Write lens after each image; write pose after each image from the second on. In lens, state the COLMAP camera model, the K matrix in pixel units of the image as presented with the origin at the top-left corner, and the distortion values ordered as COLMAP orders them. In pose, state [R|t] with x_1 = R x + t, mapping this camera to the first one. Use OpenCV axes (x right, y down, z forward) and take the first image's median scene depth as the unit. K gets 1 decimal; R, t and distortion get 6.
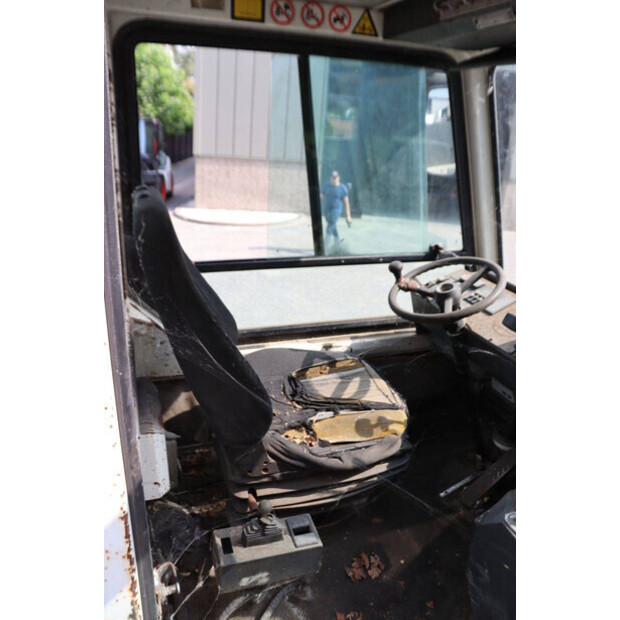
lens RADIAL K [[512.4, 0, 303.8], [0, 512.4, 319.0], [0, 0, 1]] dist [-0.157674, 0.138954]
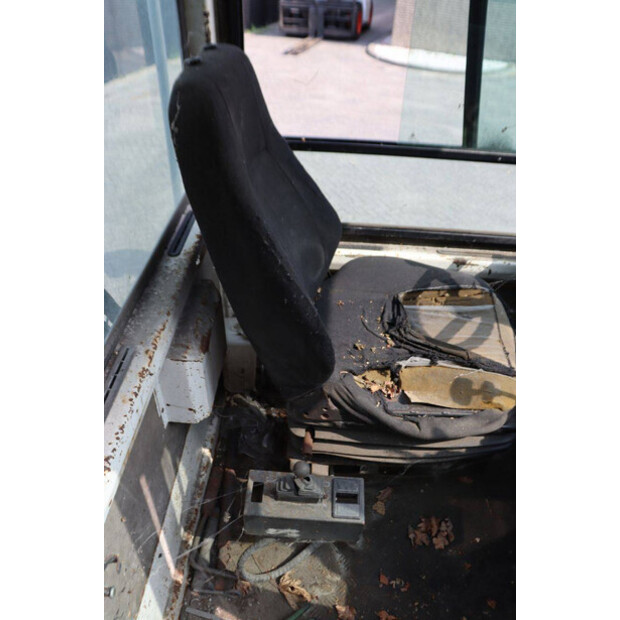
lens RADIAL K [[512.4, 0, 311.9], [0, 512.4, 309.6], [0, 0, 1]] dist [-0.157674, 0.138954]
pose [[0.930211, 0.216371, -0.296464, 0.105916], [-0.125845, 0.946812, 0.296158, -0.106034], [0.344776, -0.238181, 0.907964, 0.240155]]
